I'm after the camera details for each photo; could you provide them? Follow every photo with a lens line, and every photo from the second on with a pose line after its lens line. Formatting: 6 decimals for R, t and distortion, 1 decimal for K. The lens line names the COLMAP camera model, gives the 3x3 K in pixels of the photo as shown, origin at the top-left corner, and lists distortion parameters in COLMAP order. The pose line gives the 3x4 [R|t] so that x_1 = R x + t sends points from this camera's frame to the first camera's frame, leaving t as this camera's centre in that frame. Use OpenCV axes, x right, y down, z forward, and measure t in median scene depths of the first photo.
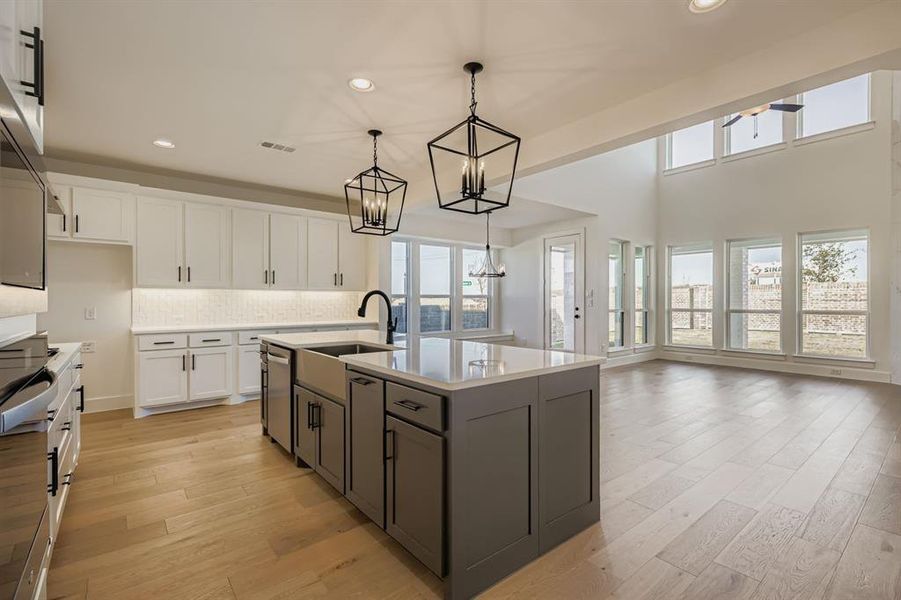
lens RADIAL K [[410.0, 0, 450.9], [0, 410.0, 303.6], [0, 0, 1]] dist [0.004154, -0.000291]
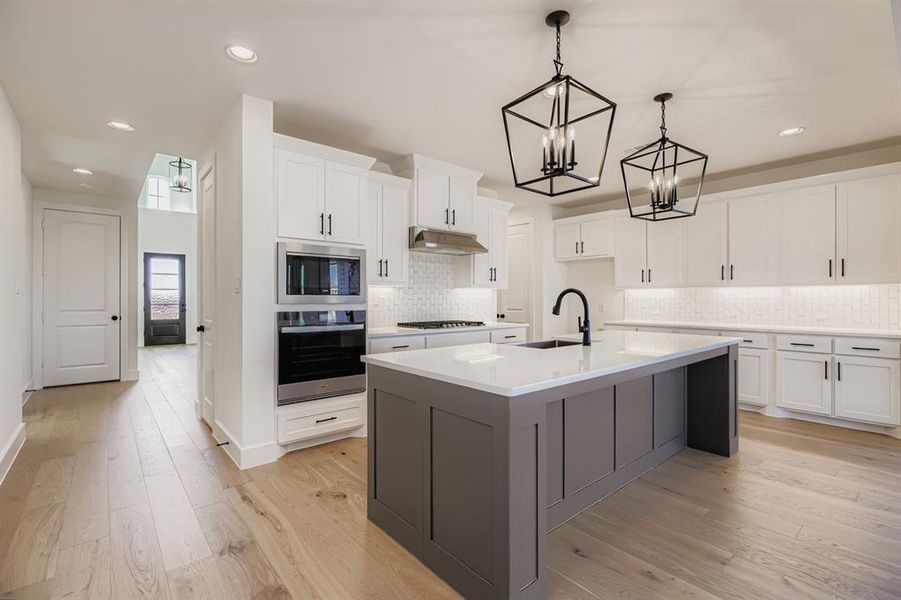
lens RADIAL K [[410.0, 0, 447.0], [0, 410.0, 302.4], [0, 0, 1]] dist [0.004154, -0.000291]
pose [[0.021459, 0.010896, -0.999710, 0.337878], [-0.008991, 0.999902, 0.010706, -0.002821], [0.999729, 0.008758, 0.021555, 0.284382]]
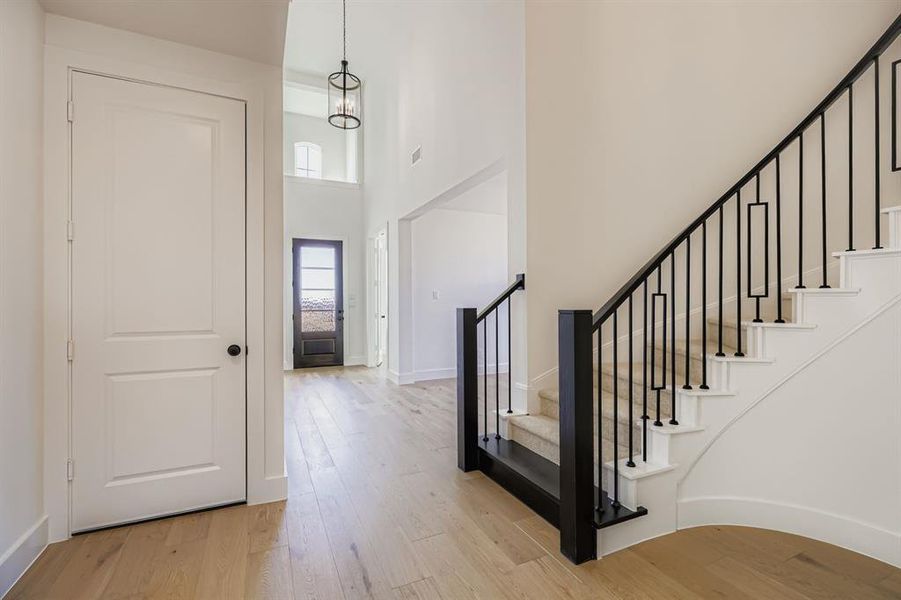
lens RADIAL K [[410.0, 0, 454.5], [0, 410.0, 303.3], [0, 0, 1]] dist [0.004154, -0.000291]
pose [[-0.232371, 0.006794, -0.972604, 0.209582], [0.000362, 0.999976, 0.006898, -0.001484], [0.972627, 0.001251, -0.232368, 0.192668]]
